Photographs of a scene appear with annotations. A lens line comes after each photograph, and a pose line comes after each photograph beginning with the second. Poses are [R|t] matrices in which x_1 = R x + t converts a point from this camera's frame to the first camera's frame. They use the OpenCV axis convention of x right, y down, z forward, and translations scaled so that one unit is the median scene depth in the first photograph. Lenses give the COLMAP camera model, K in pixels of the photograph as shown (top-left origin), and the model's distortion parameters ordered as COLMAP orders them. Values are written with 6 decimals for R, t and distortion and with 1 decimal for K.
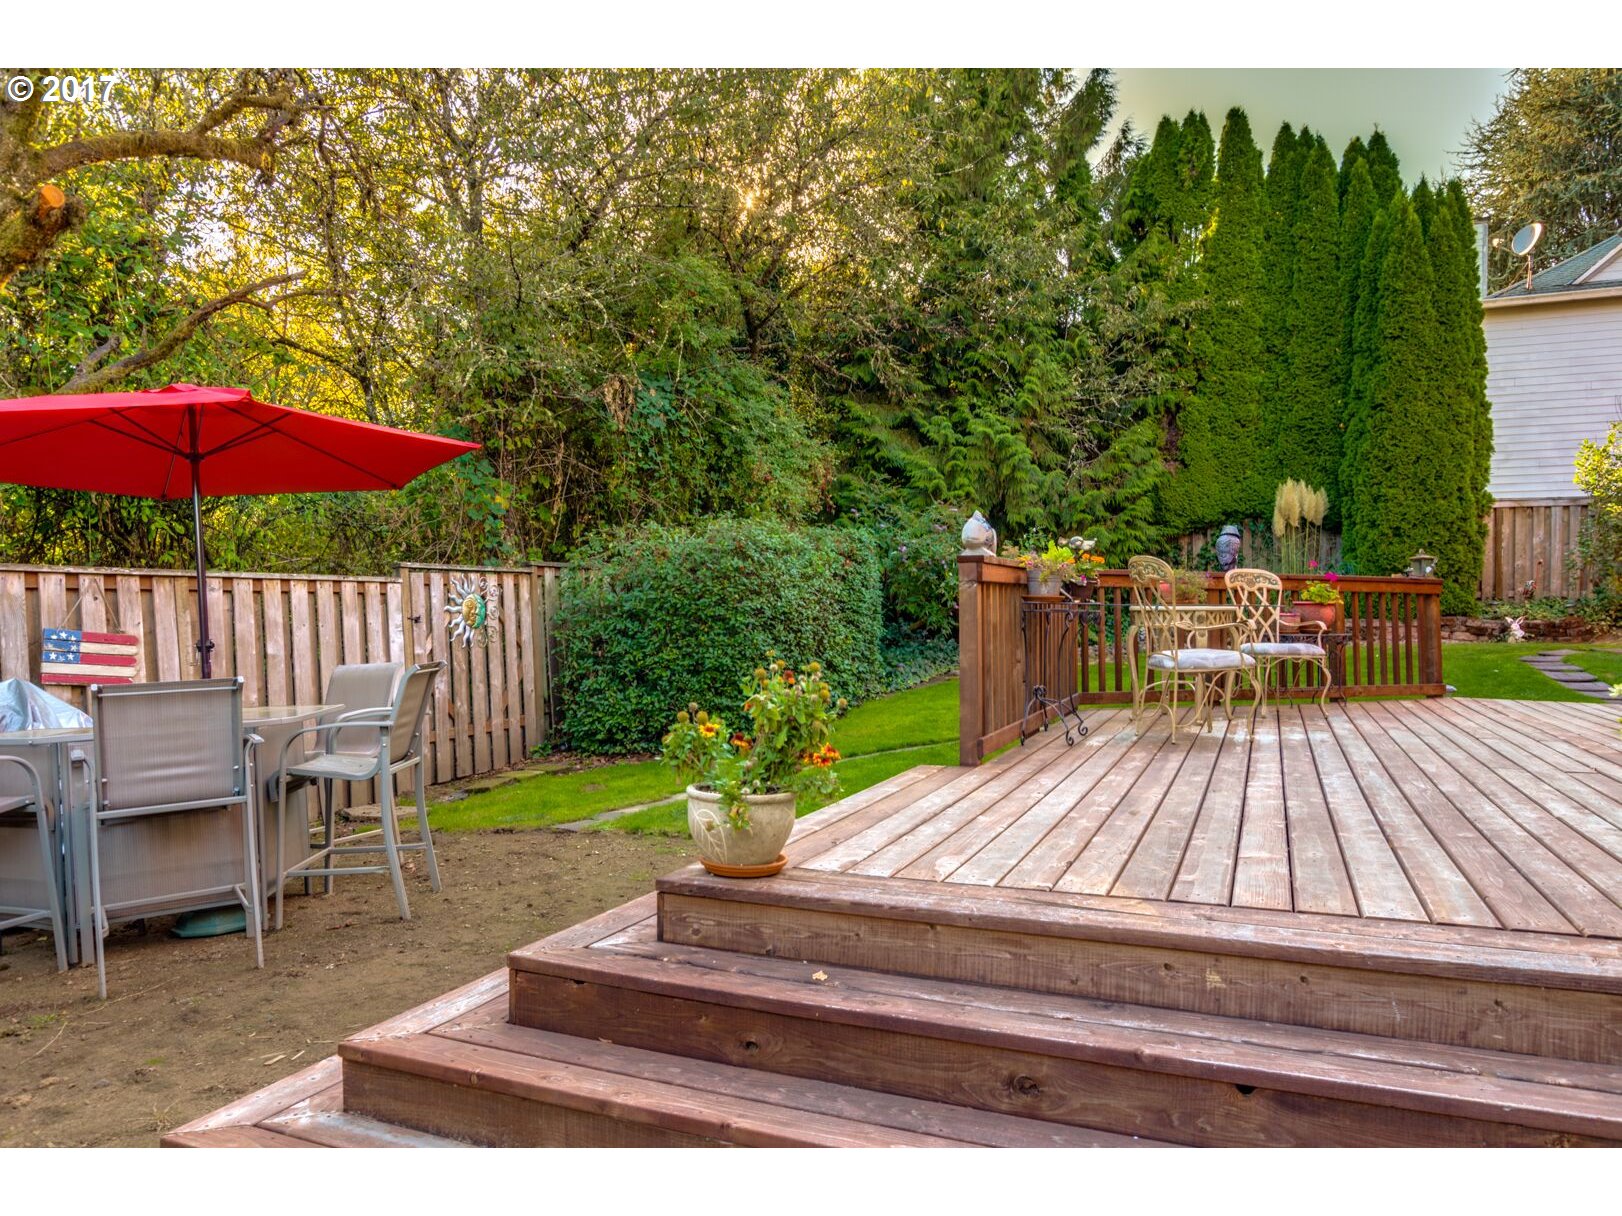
lens RADIAL K [[1158.6, 0, 841.5], [0, 1158.6, 607.0], [0, 0, 1]] dist [-0.011637, 0.013557]
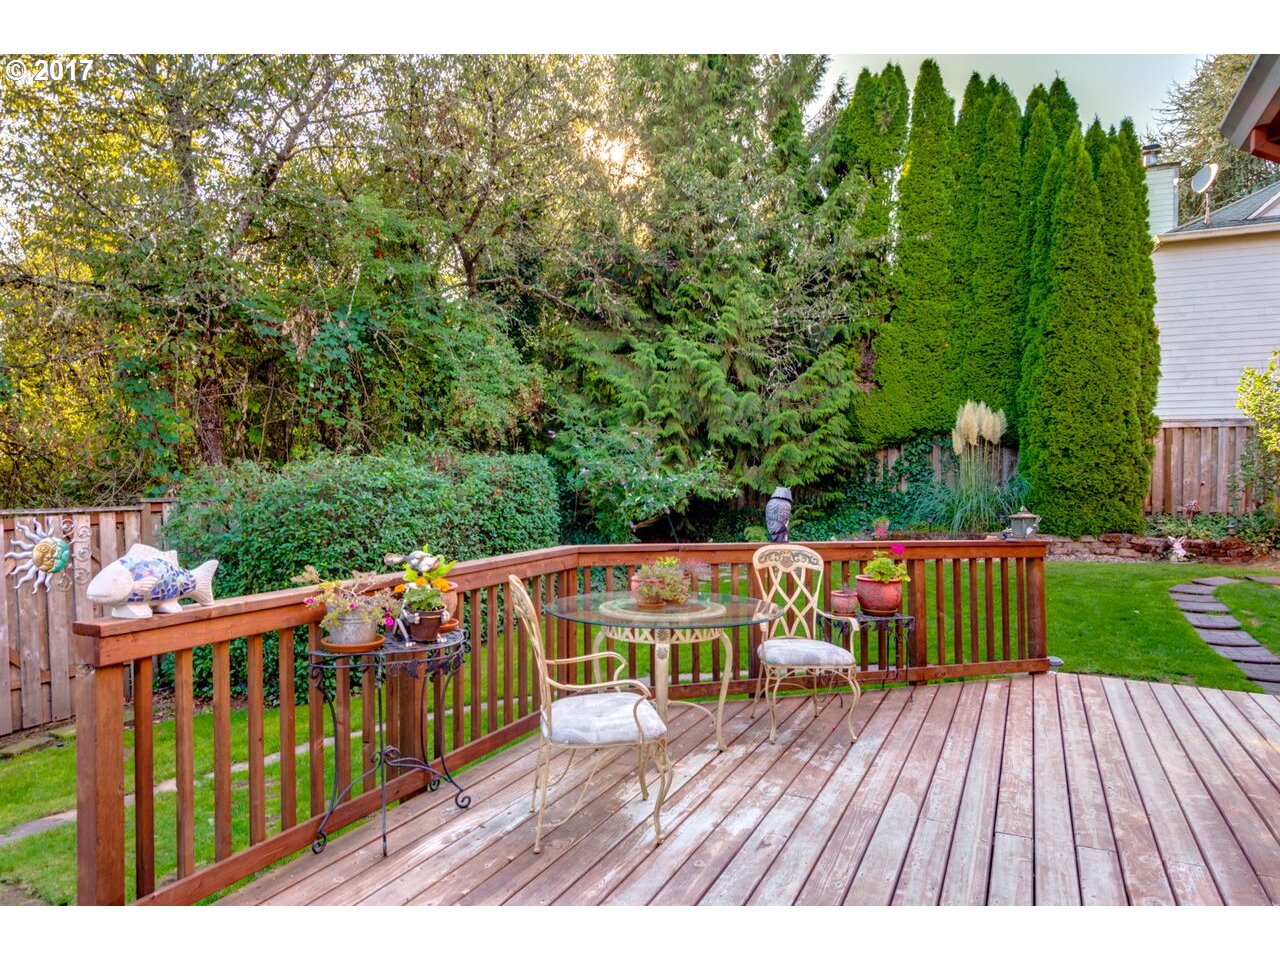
lens RADIAL K [[914.3, 0, 635.5], [0, 914.3, 485.1], [0, 0, 1]] dist [-0.011637, 0.013557]
pose [[0.999064, 0.005082, -0.042952, 0.112810], [-0.004983, 0.999985, 0.002400, -0.032408], [0.042963, -0.002183, 0.999074, 0.136869]]
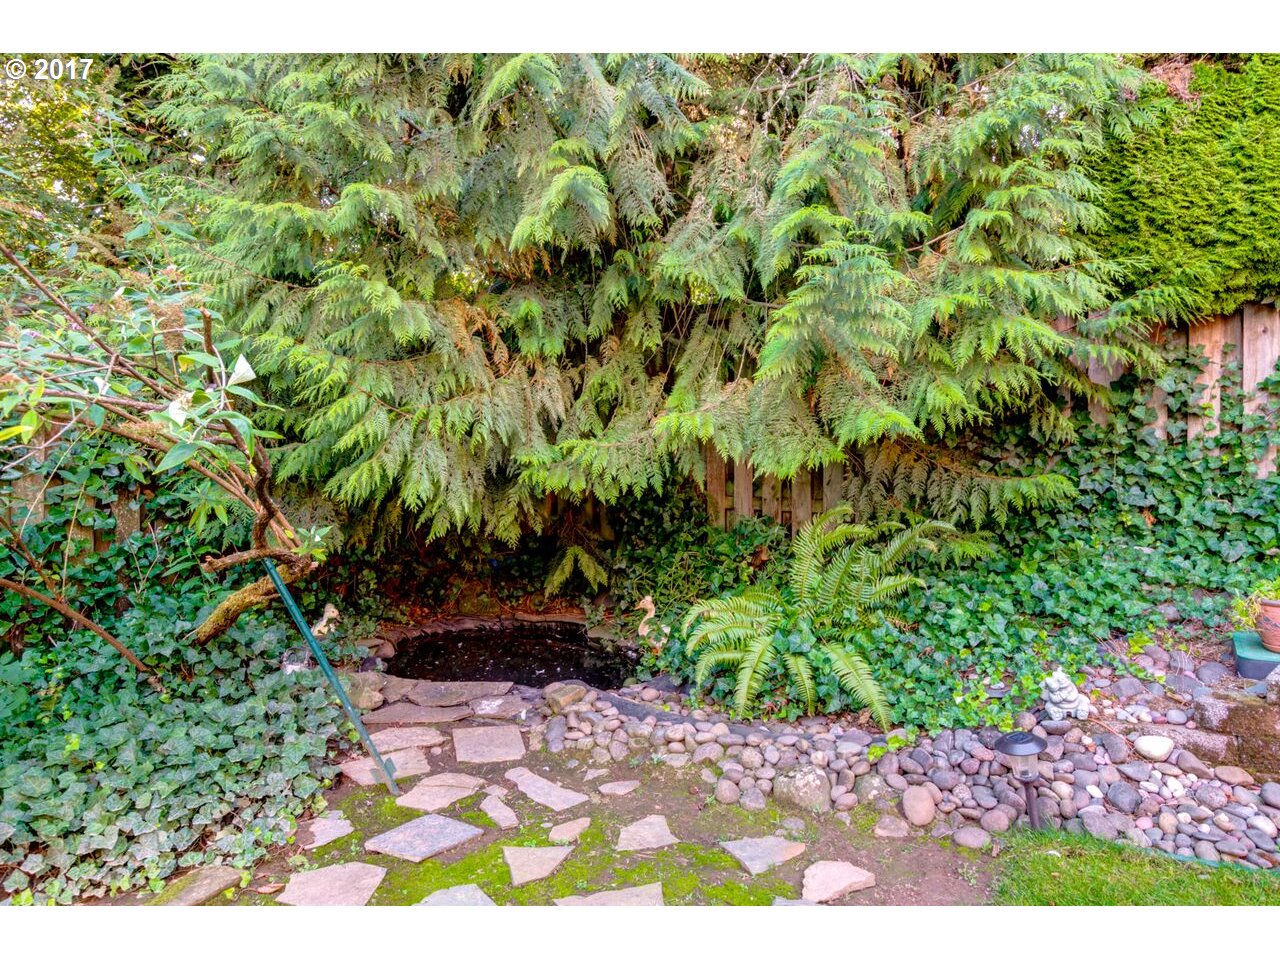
lens RADIAL K [[914.3, 0, 629.6], [0, 914.3, 478.8], [0, 0, 1]] dist [-0.011637, 0.013557]
pose [[0.981553, 0.010125, -0.190922, 0.213577], [-0.009622, 0.999947, 0.003561, -0.022201], [0.190948, -0.001658, 0.981599, 0.816582]]
